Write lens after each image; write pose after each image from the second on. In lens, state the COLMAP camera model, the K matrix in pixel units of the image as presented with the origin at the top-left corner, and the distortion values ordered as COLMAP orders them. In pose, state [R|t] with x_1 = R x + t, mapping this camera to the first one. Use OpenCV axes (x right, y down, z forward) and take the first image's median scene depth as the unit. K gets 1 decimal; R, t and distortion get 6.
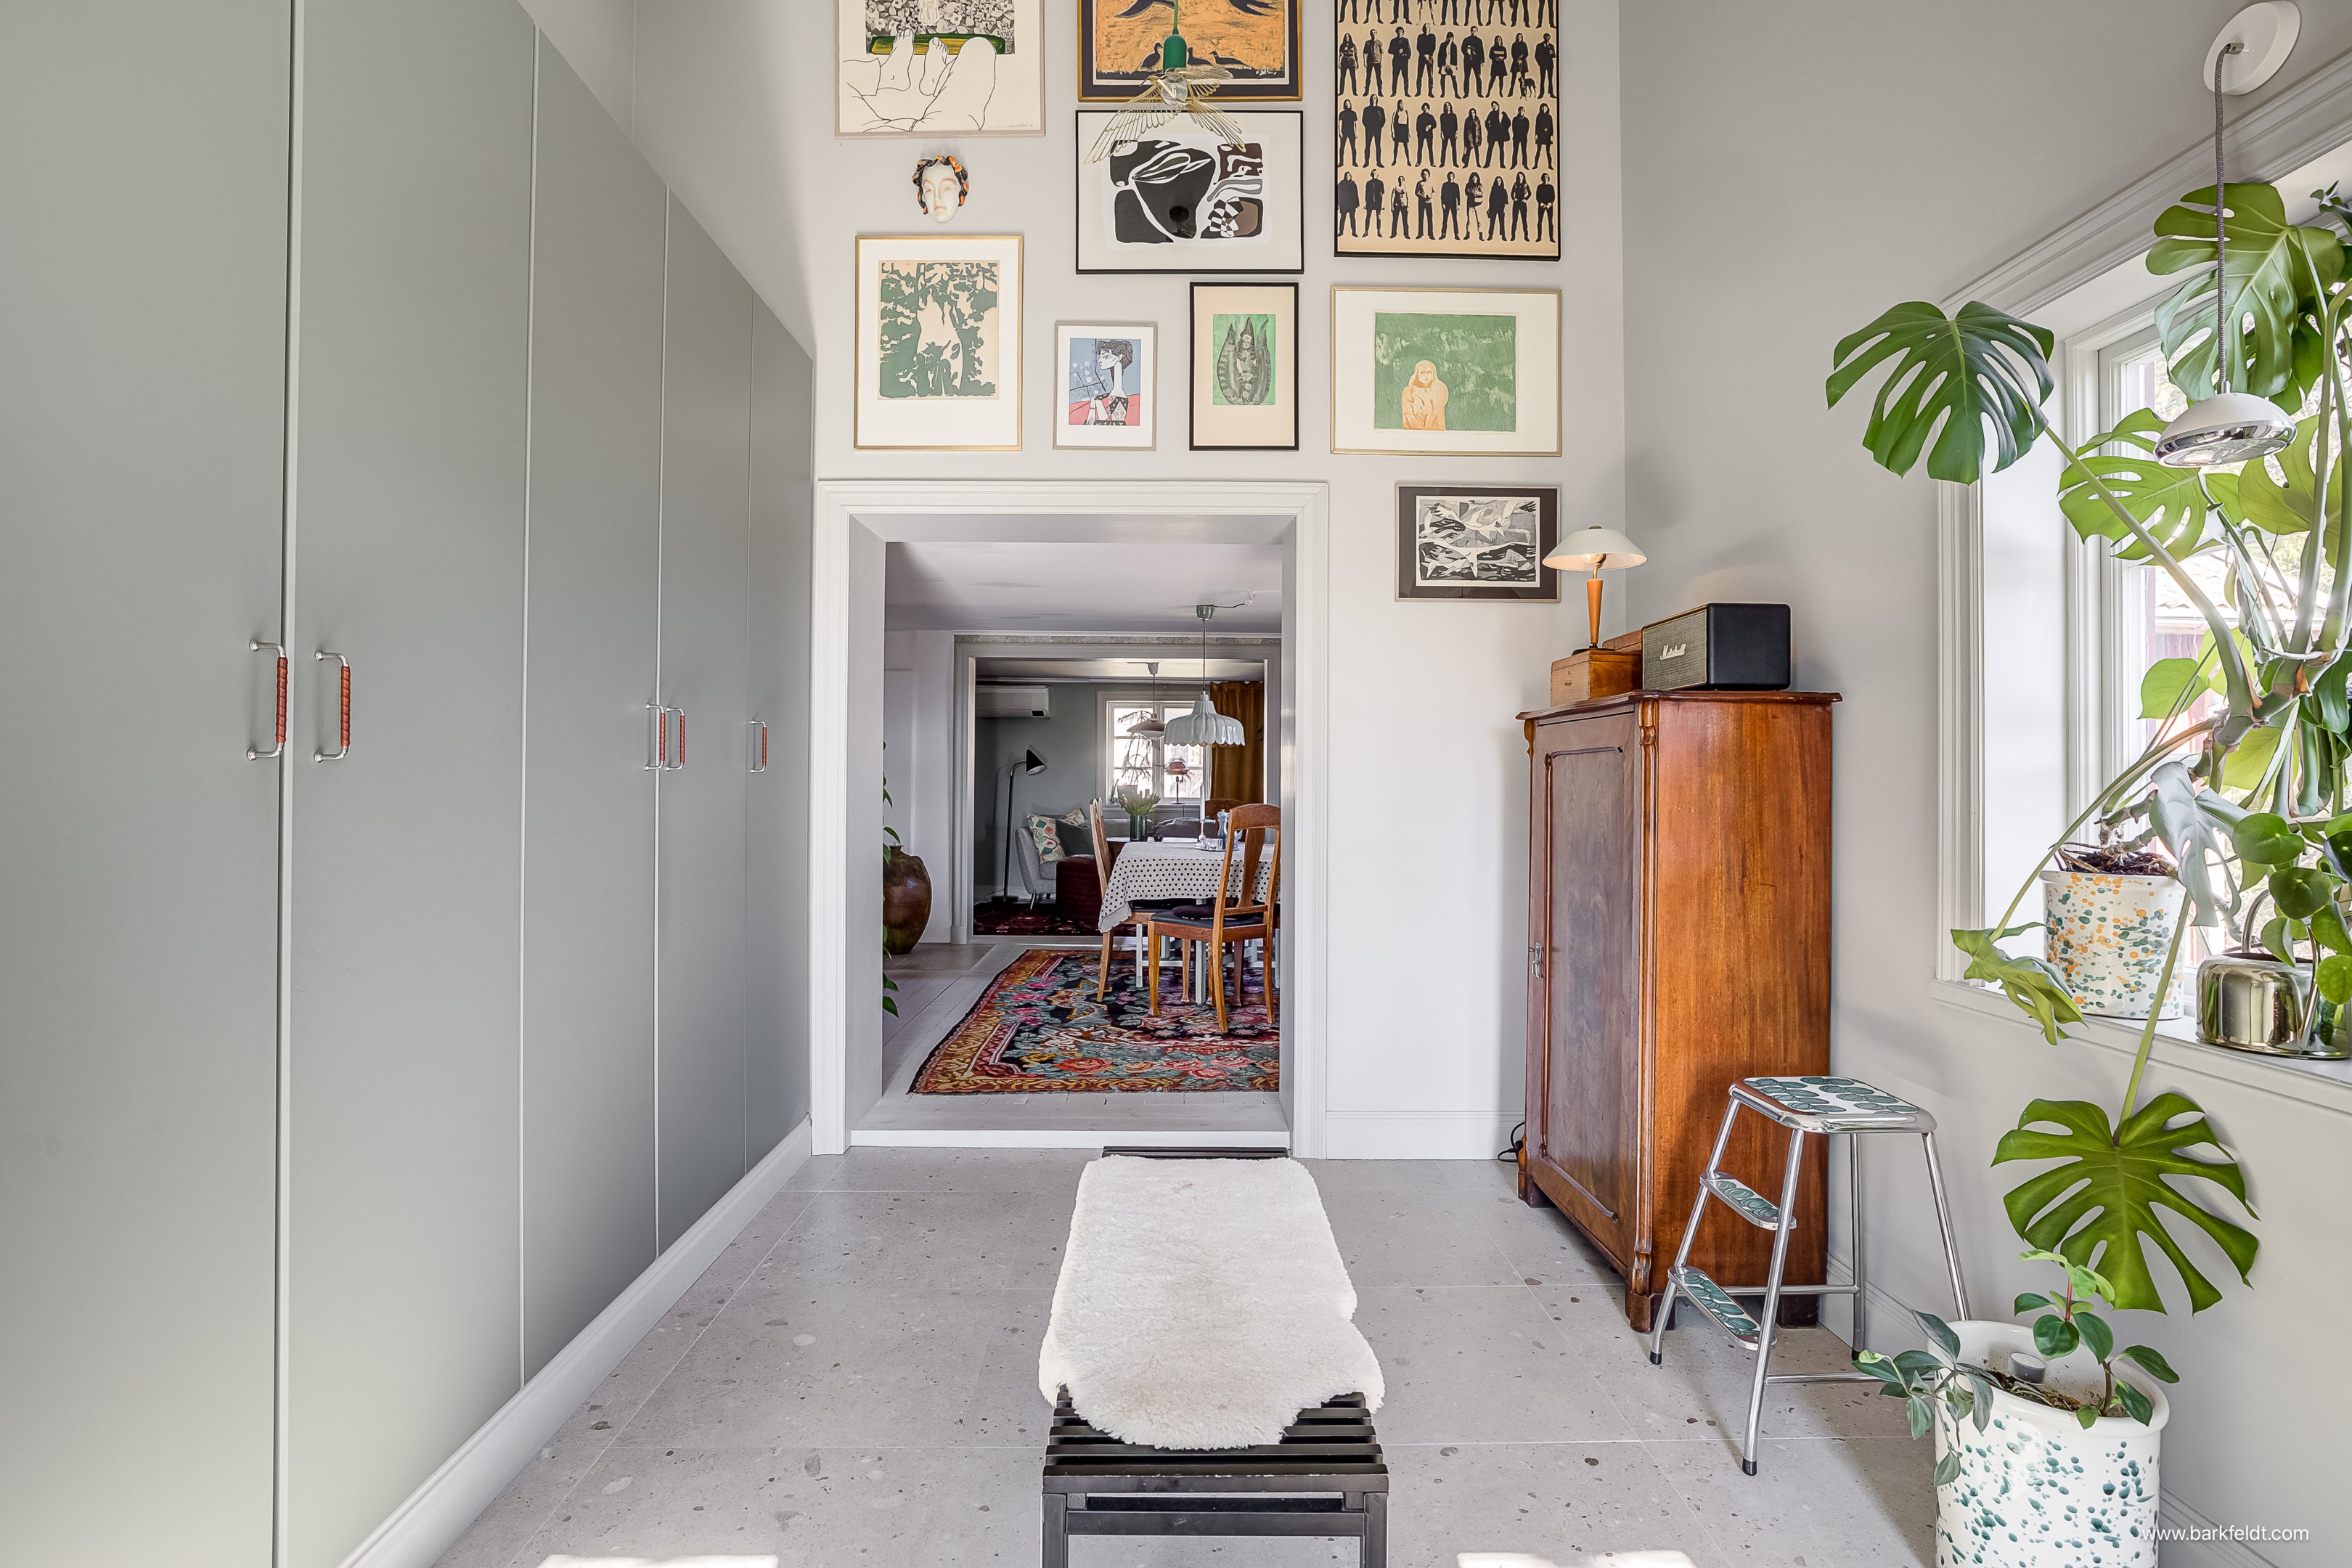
lens RADIAL K [[1147.2, 0, 1174.4], [0, 1147.2, 768.2], [0, 0, 1]] dist [-0.007059, 0.013647]
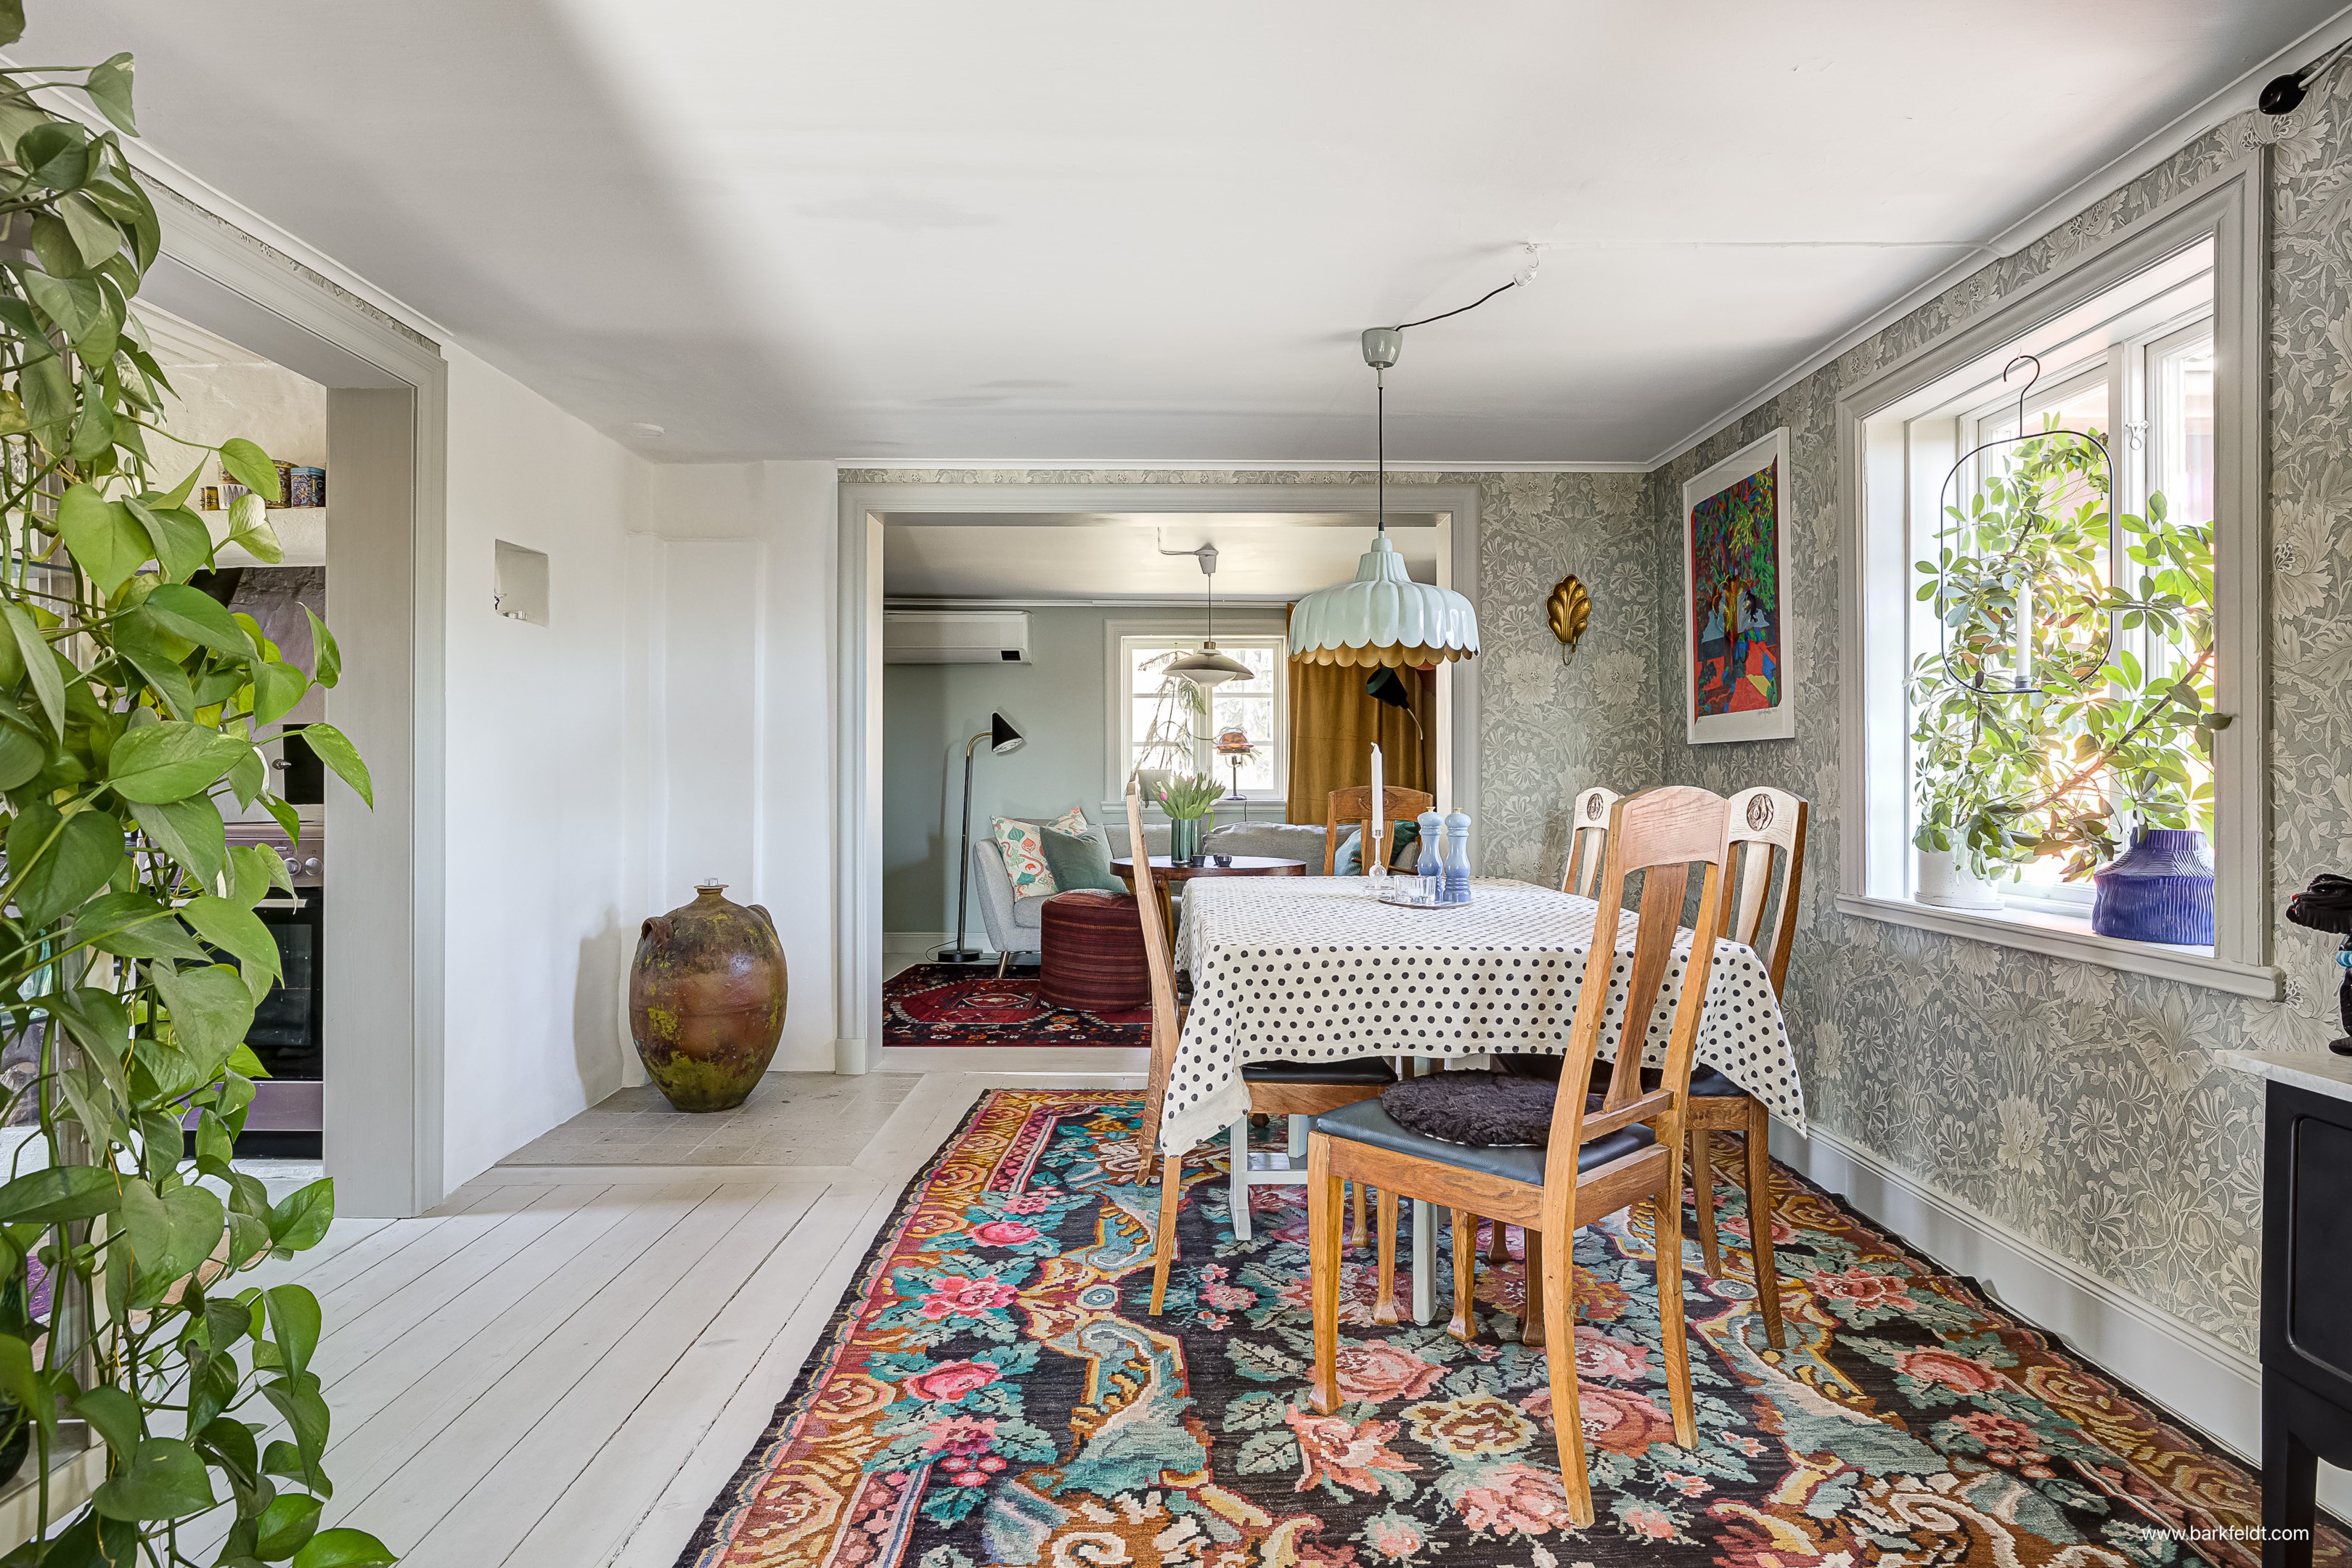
lens RADIAL K [[1218.1, 0, 1183.2], [0, 1218.1, 778.6], [0, 0, 1]] dist [-0.017005, 0.002040]
pose [[0.999905, -0.005331, 0.012715, -0.043306], [0.005195, 0.999929, 0.010754, 0.015799], [-0.012772, -0.010687, 0.999861, 0.430574]]
